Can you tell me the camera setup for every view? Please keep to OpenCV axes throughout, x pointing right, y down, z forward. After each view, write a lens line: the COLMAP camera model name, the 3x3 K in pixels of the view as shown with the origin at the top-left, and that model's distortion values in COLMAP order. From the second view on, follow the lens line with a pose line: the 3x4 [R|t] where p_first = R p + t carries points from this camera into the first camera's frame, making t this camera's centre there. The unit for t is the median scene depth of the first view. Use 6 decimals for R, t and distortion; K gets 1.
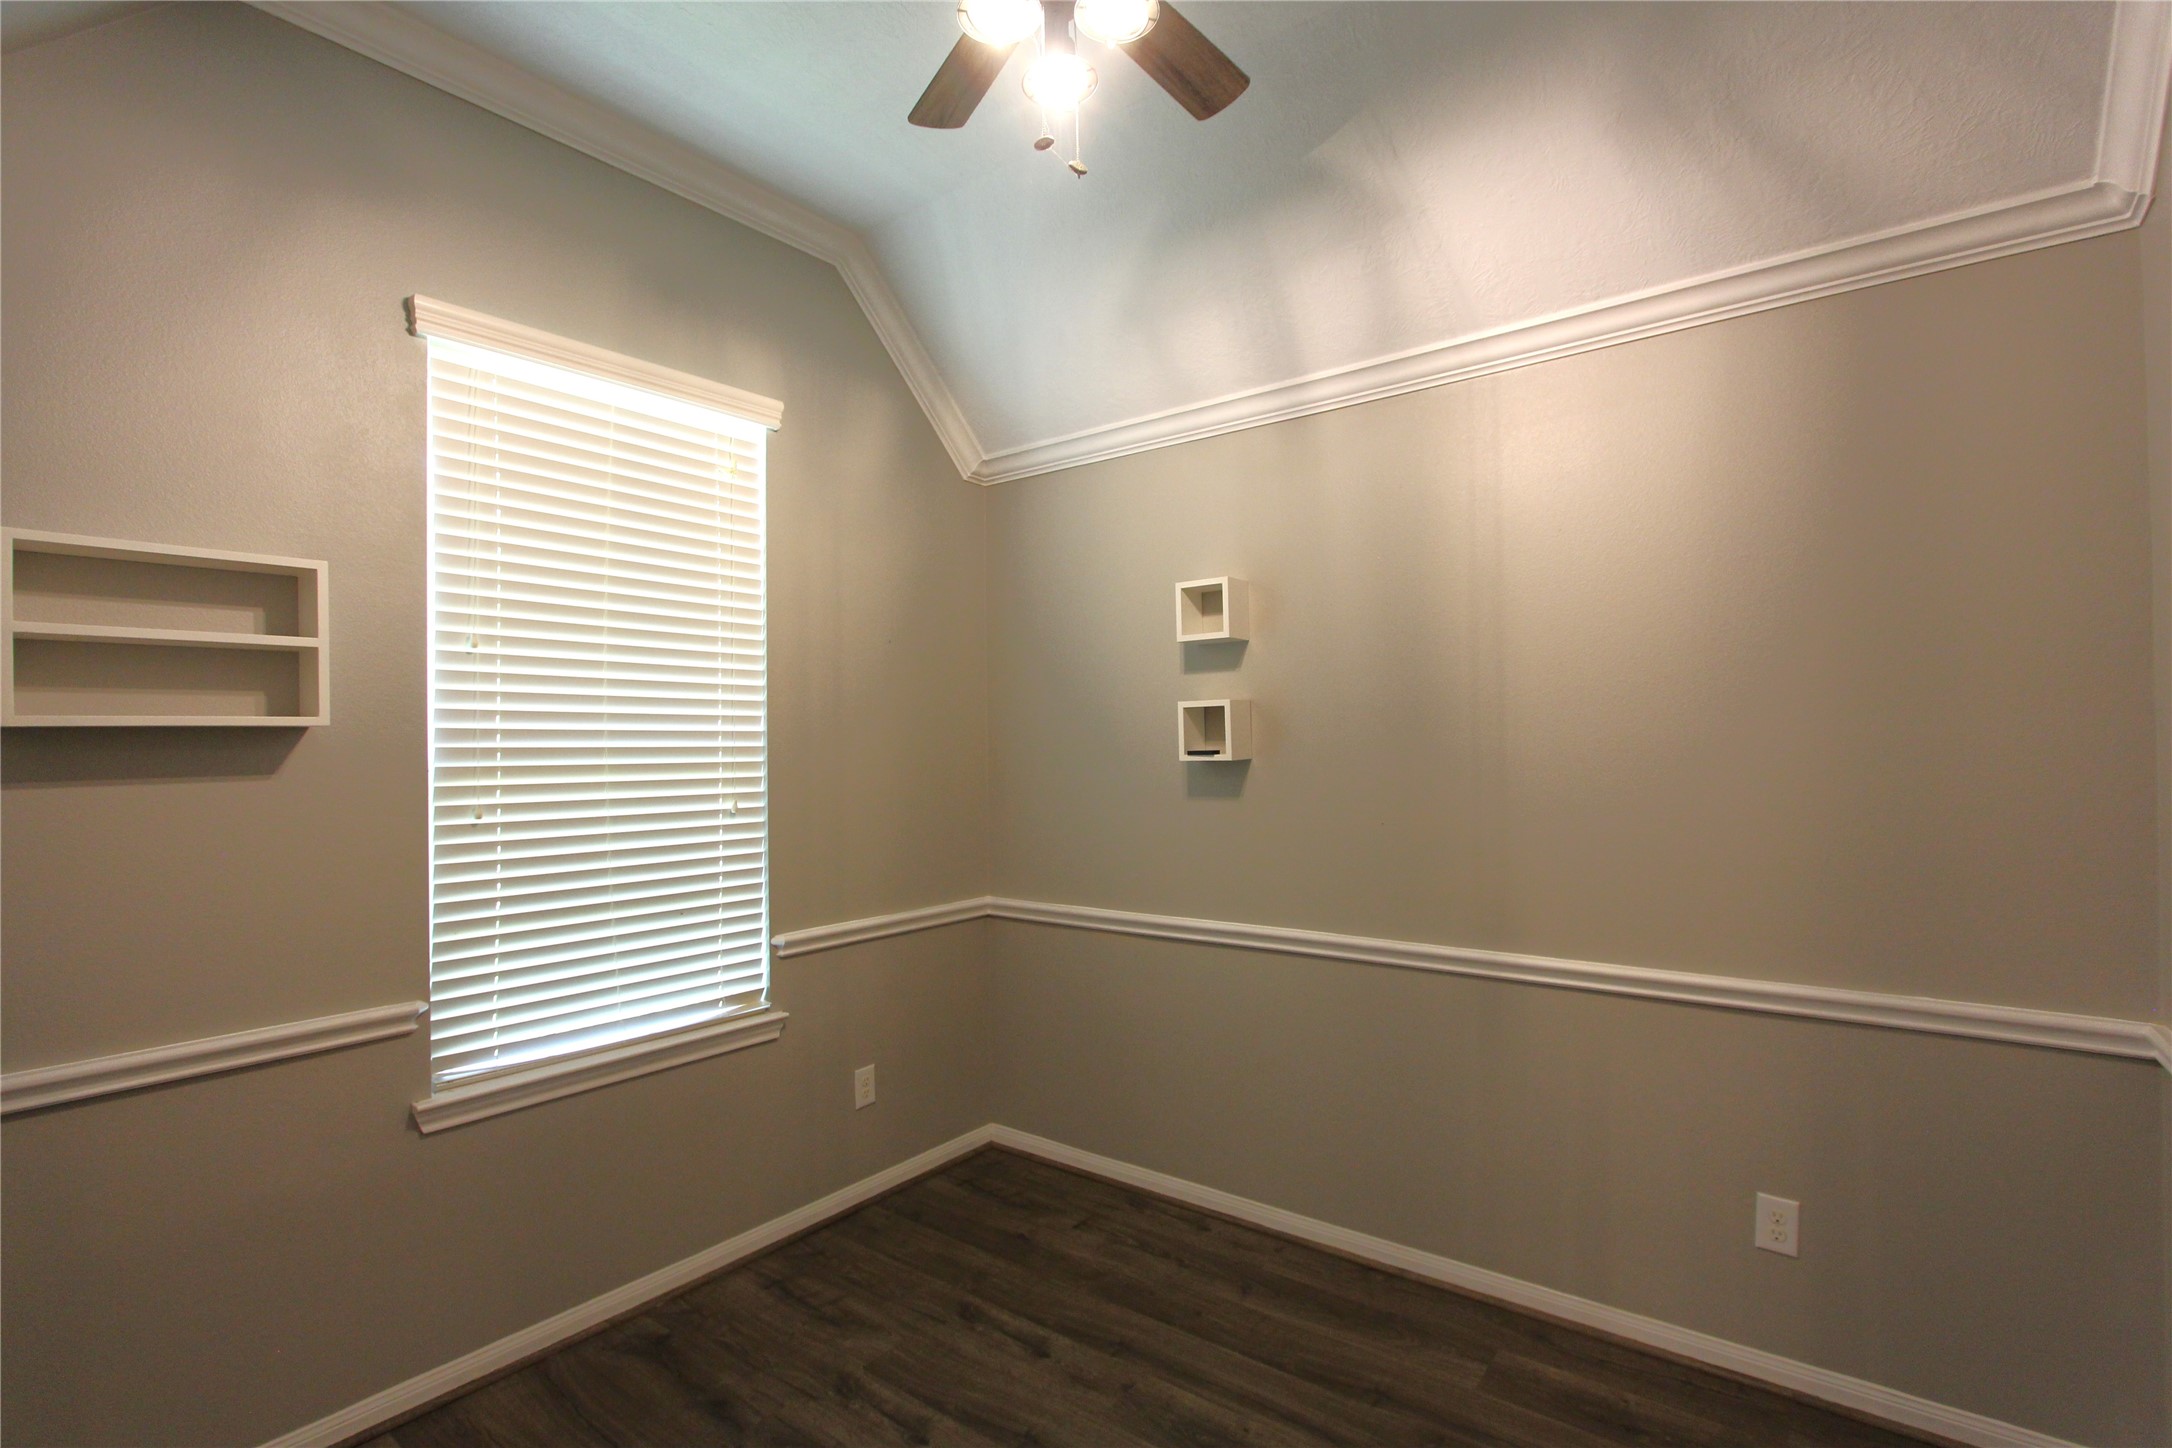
lens RADIAL K [[999.4, 0, 1091.3], [0, 999.4, 735.6], [0, 0, 1]] dist [-0.019103, 0.001121]
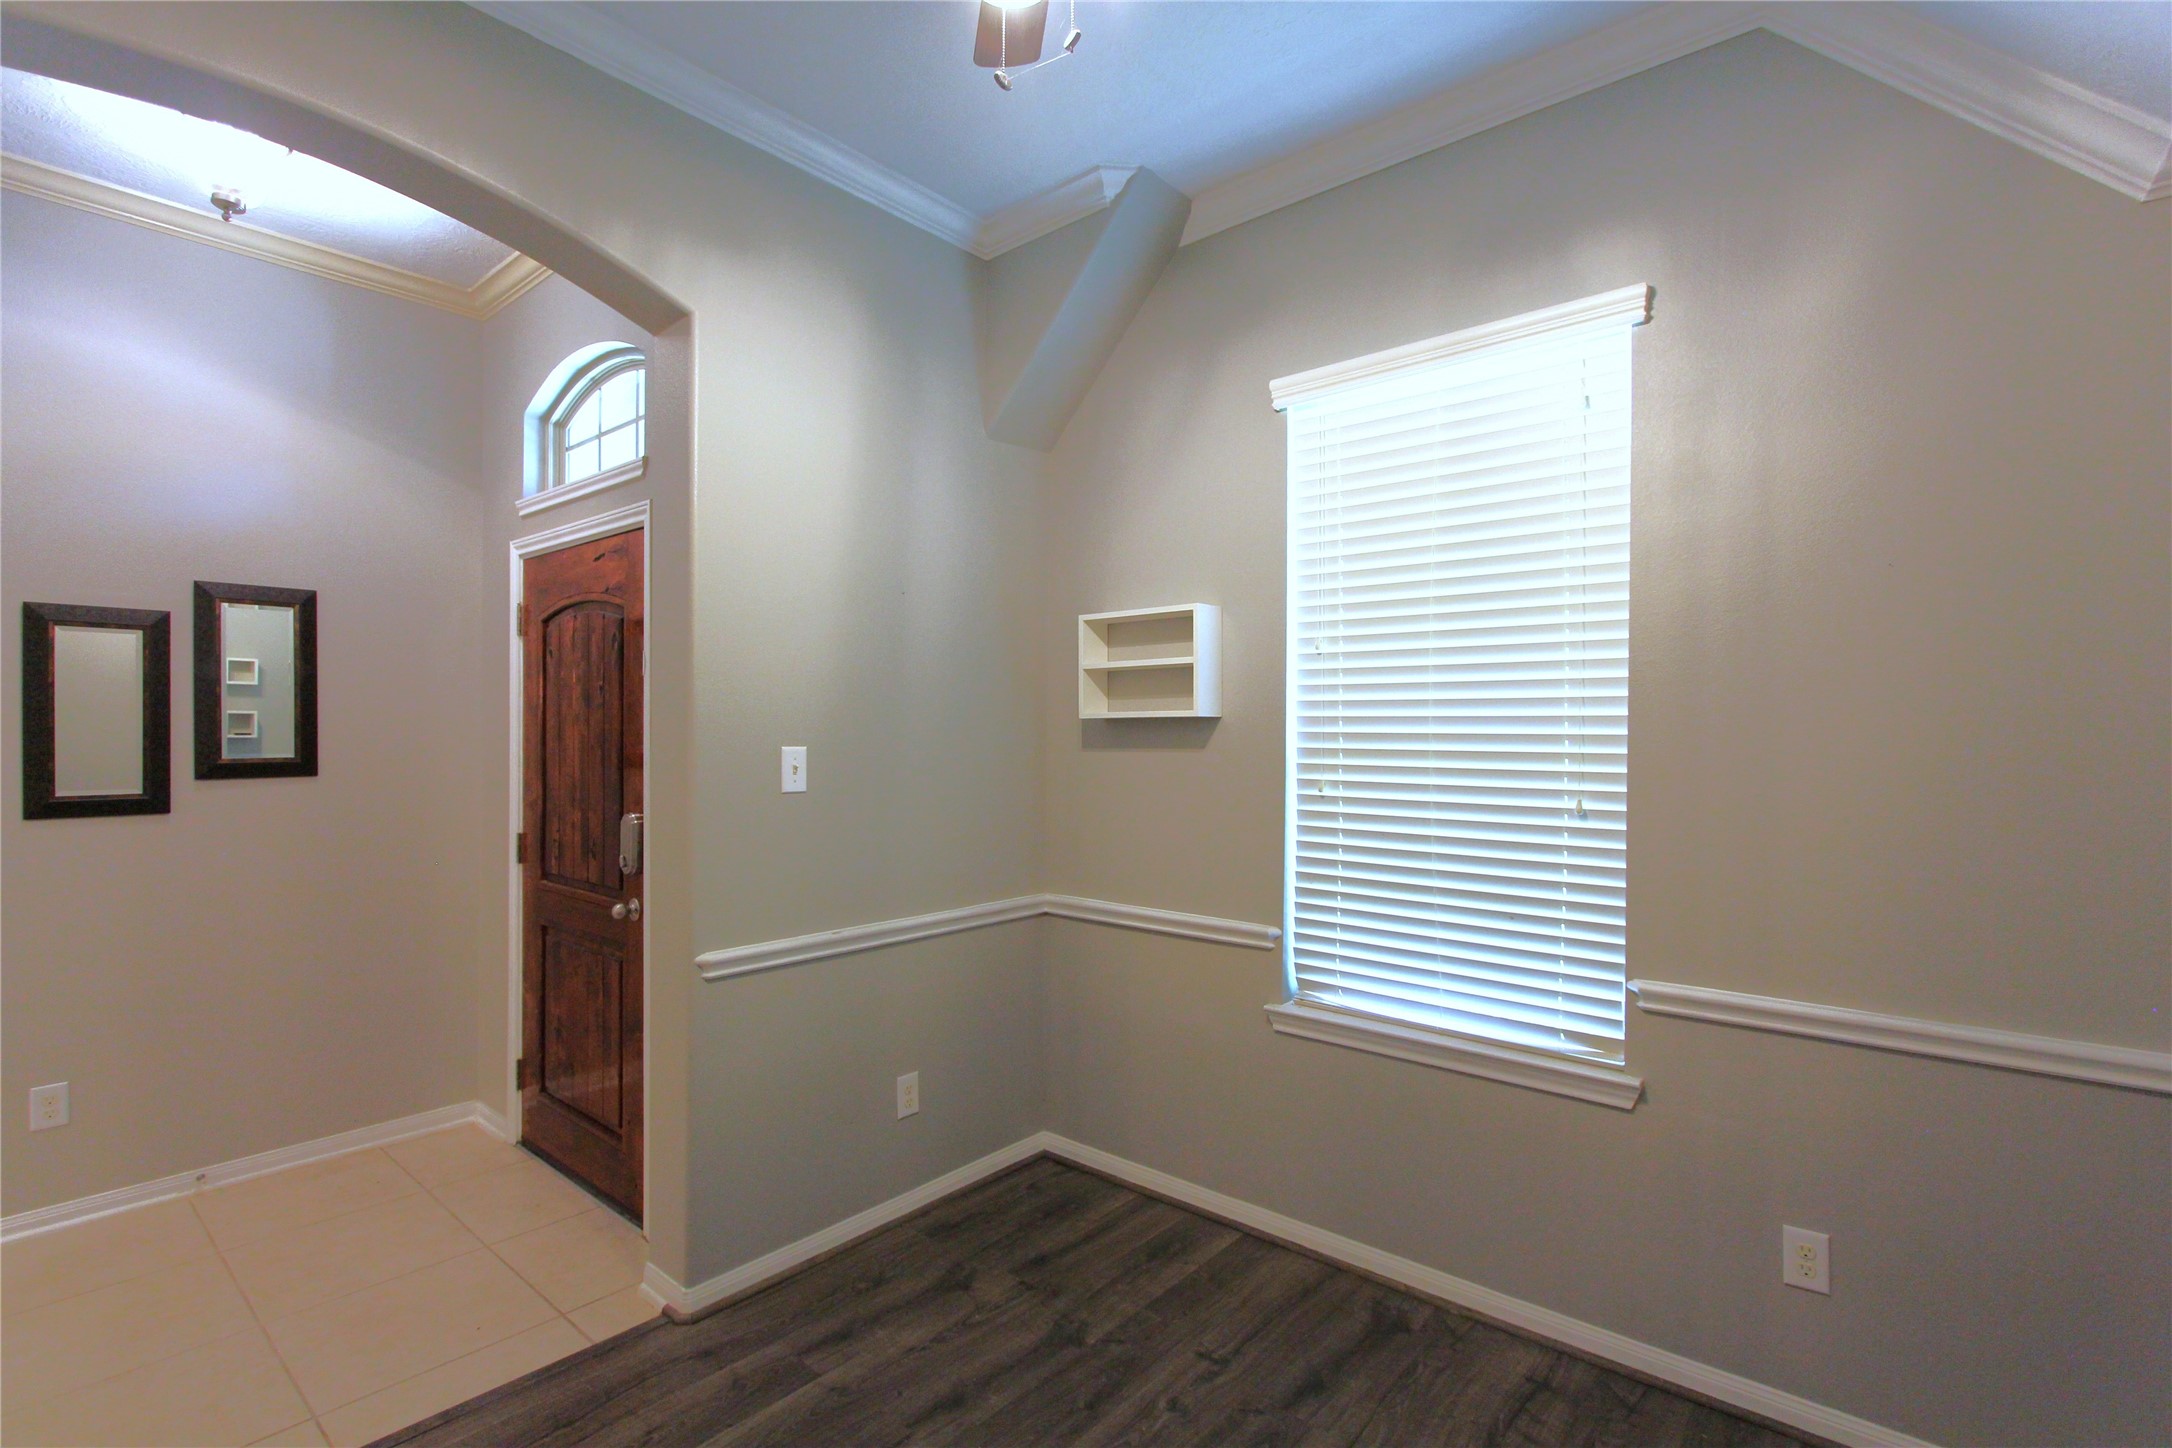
lens RADIAL K [[999.4, 0, 1091.3], [0, 999.4, 735.6], [0, 0, 1]] dist [-0.019103, 0.001121]
pose [[-0.057448, 0.013541, -0.998257, 0.588266], [0.005007, 0.999899, 0.013275, -0.001181], [0.998336, -0.004236, -0.057510, 0.768806]]
